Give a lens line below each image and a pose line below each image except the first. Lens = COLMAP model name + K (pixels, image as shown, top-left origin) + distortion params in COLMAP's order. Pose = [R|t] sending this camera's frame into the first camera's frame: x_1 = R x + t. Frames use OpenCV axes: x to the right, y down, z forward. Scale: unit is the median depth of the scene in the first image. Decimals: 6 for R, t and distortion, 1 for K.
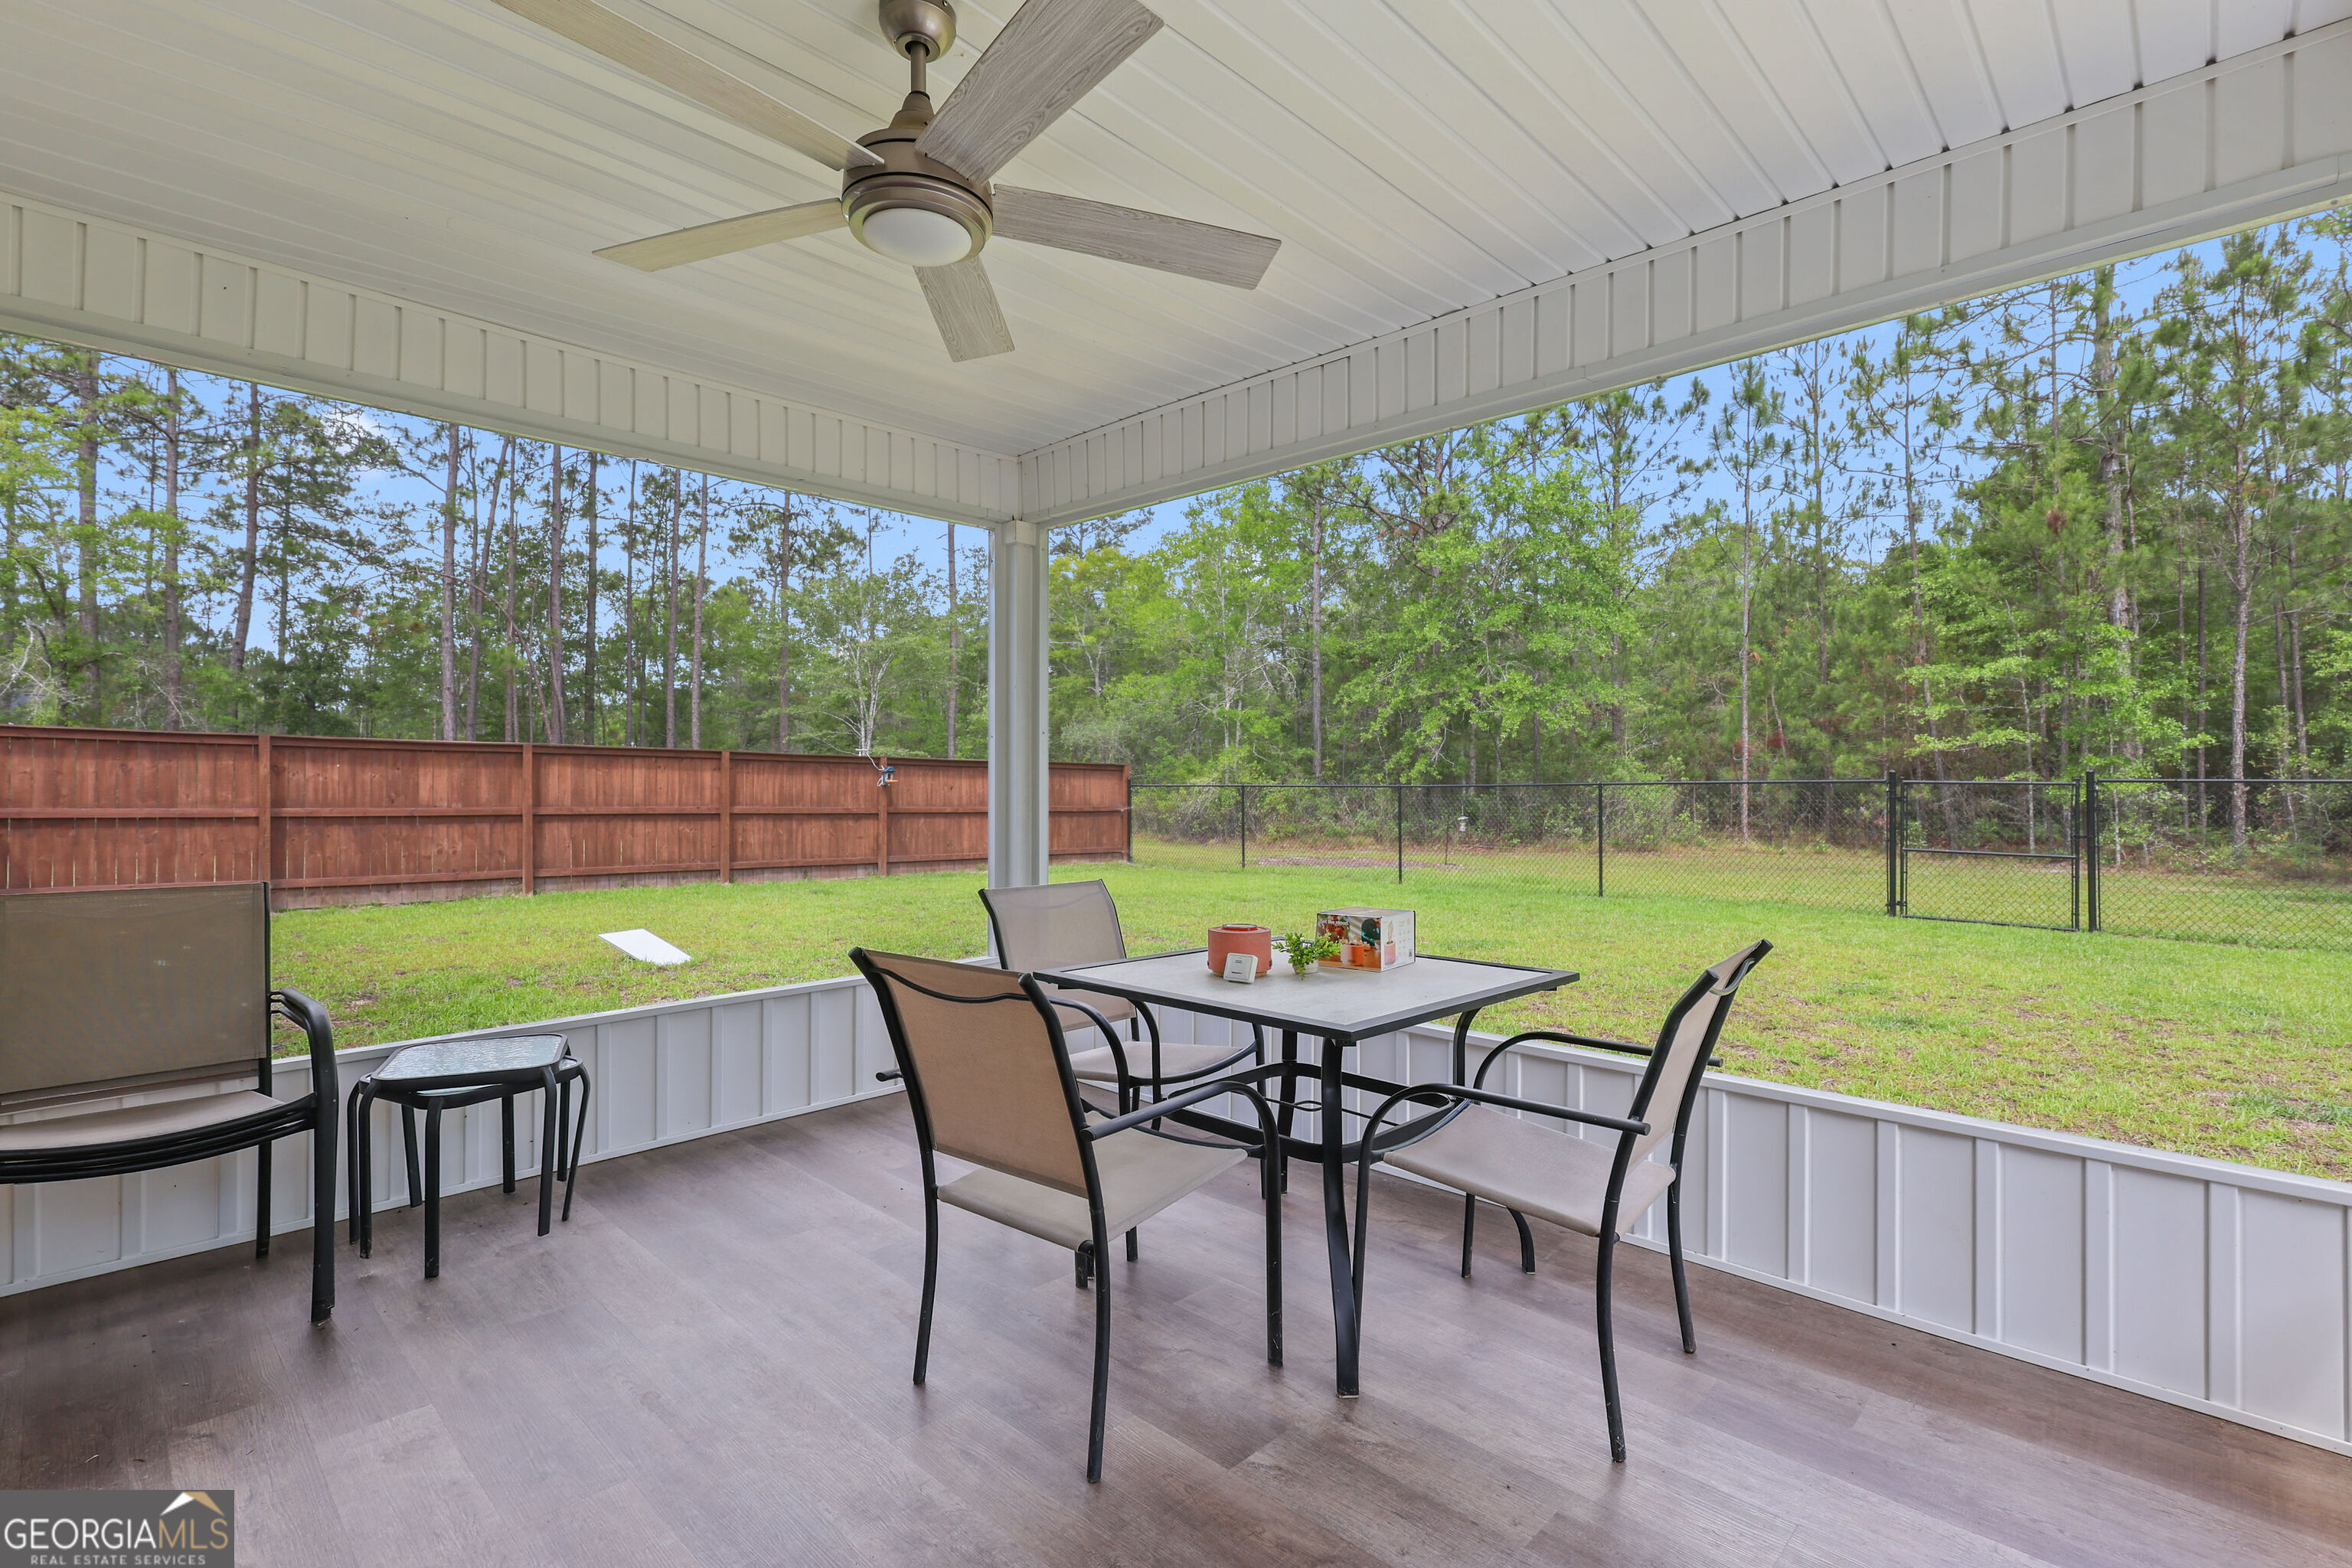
lens RADIAL K [[1087.1, 0, 1169.3], [0, 1087.1, 788.6], [0, 0, 1]] dist [0.003561, 0.001171]
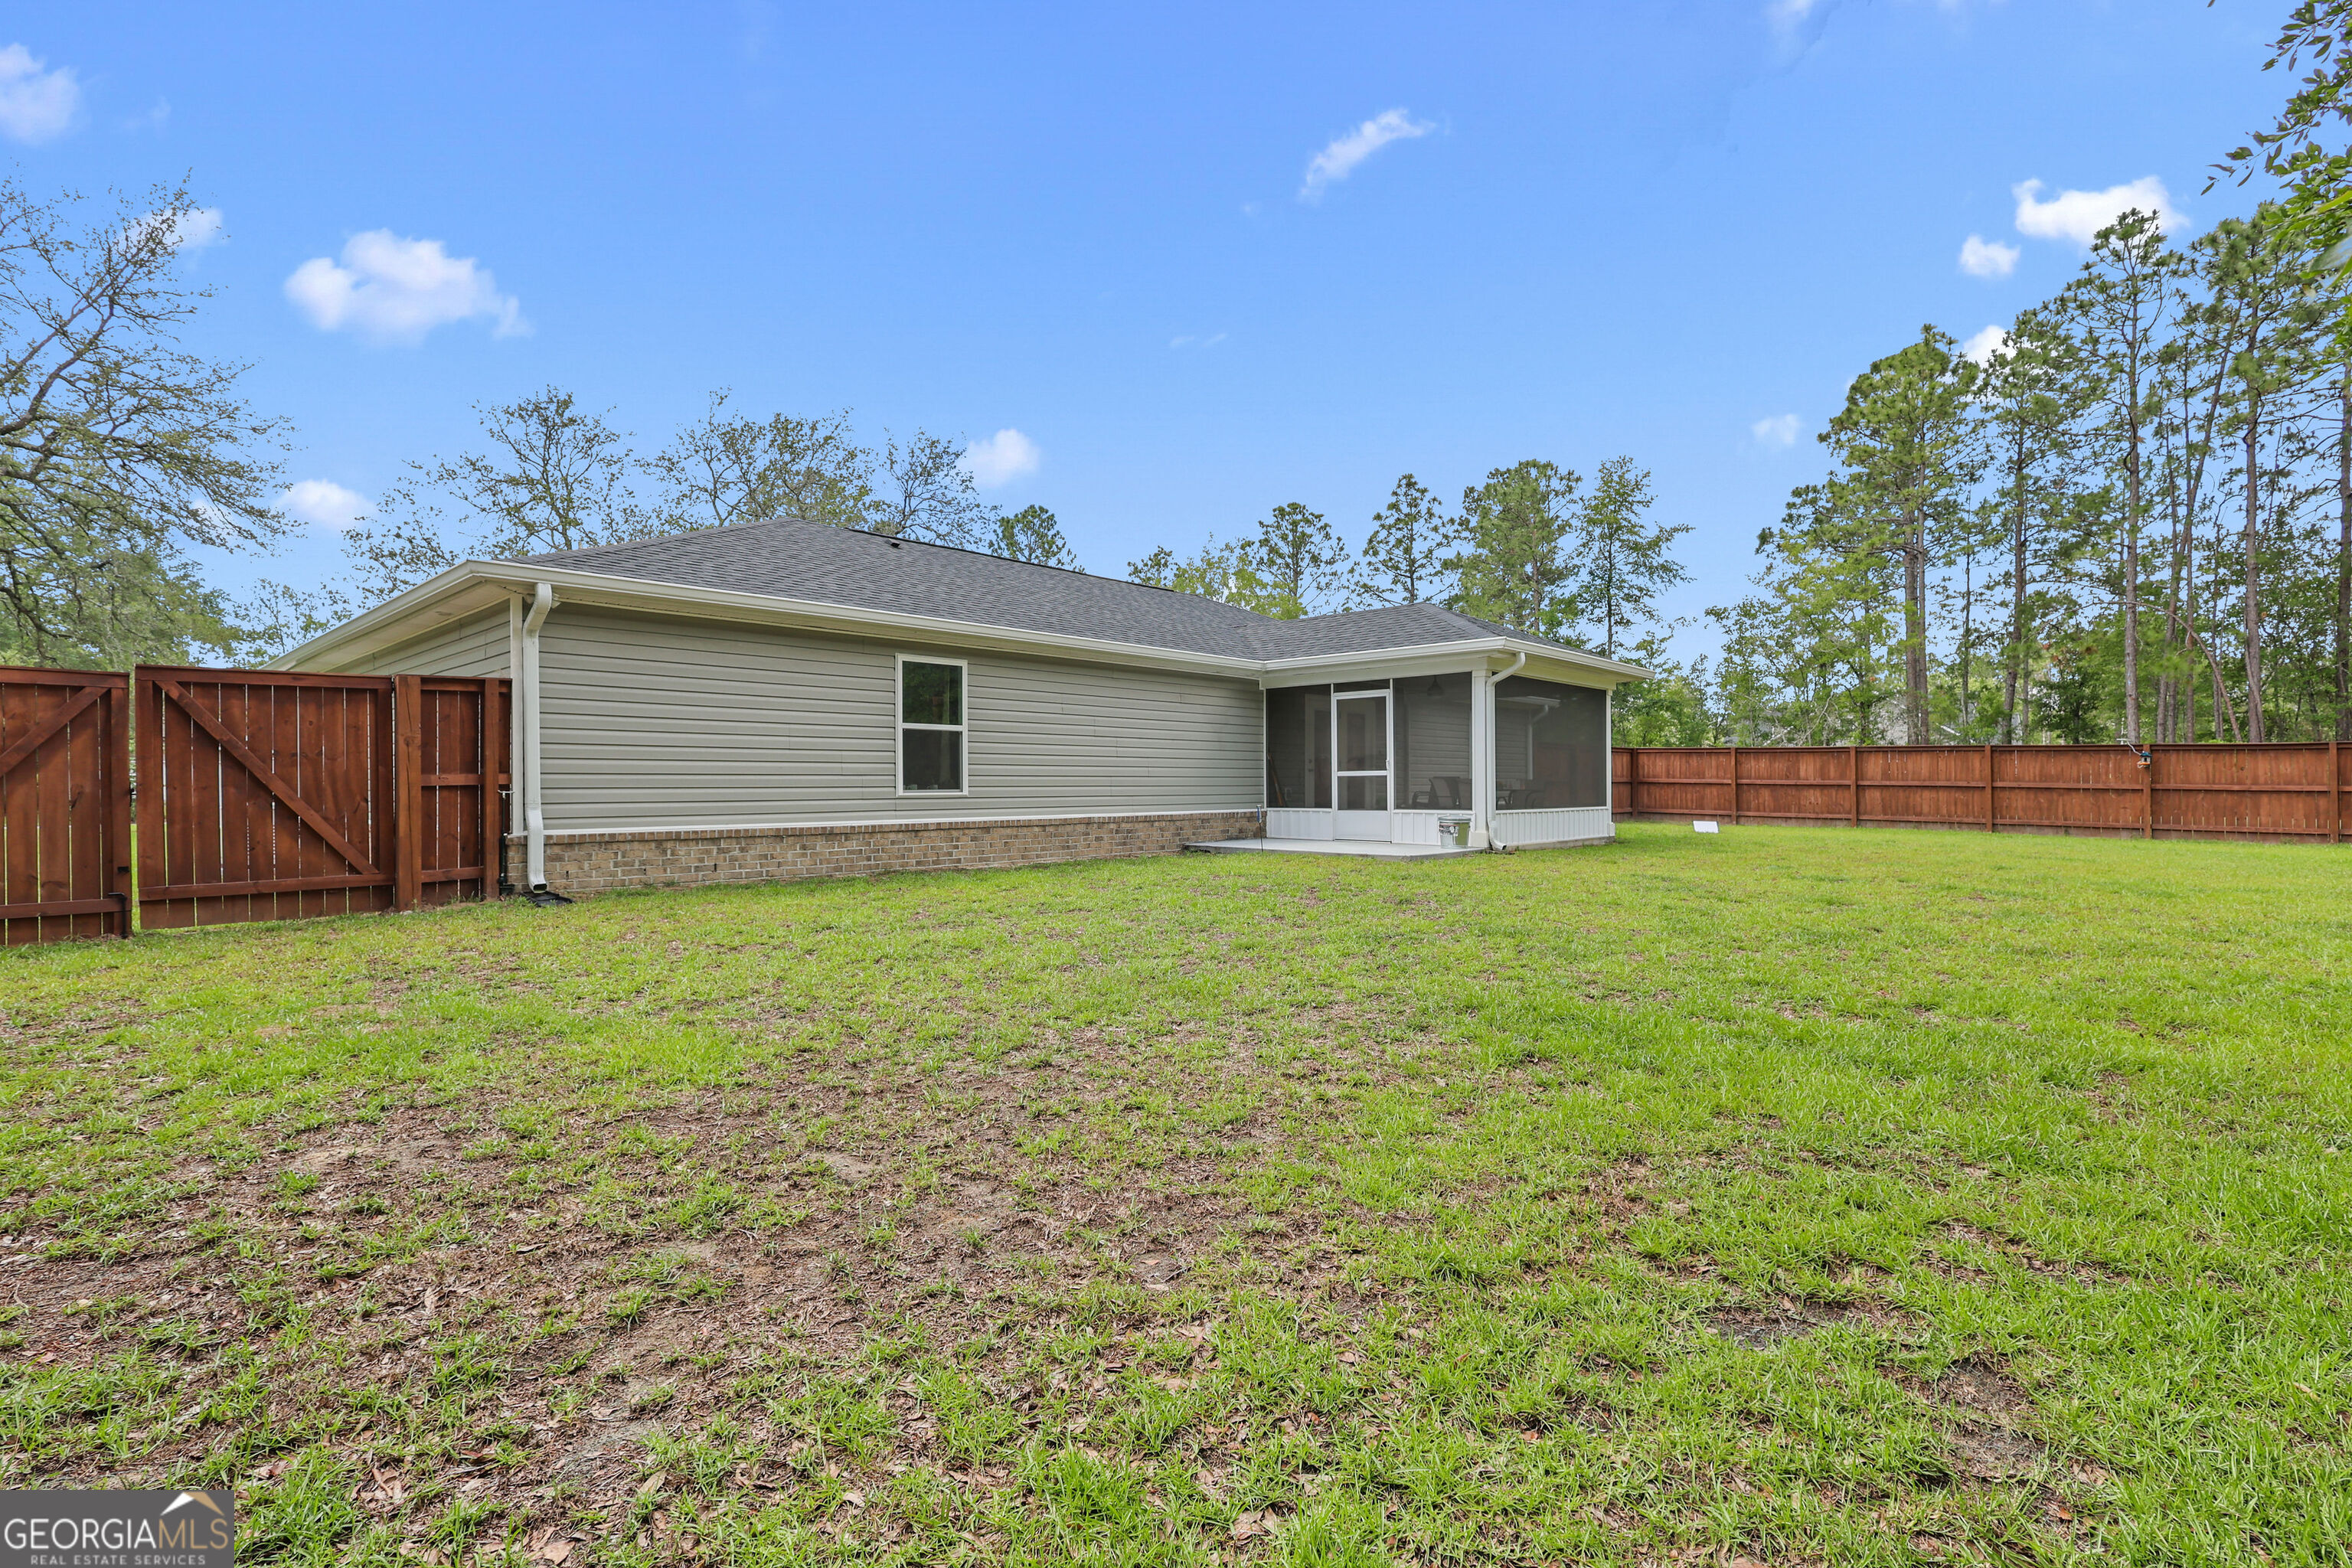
lens RADIAL K [[1087.1, 0, 1177.7], [0, 1087.1, 784.5], [0, 0, 1]] dist [0.003561, 0.001171]
pose [[0.012320, 0.006860, -0.999901, 1.096592], [-0.002506, 0.999974, 0.006830, 0.012424], [0.999921, 0.002421, 0.012337, -0.146054]]
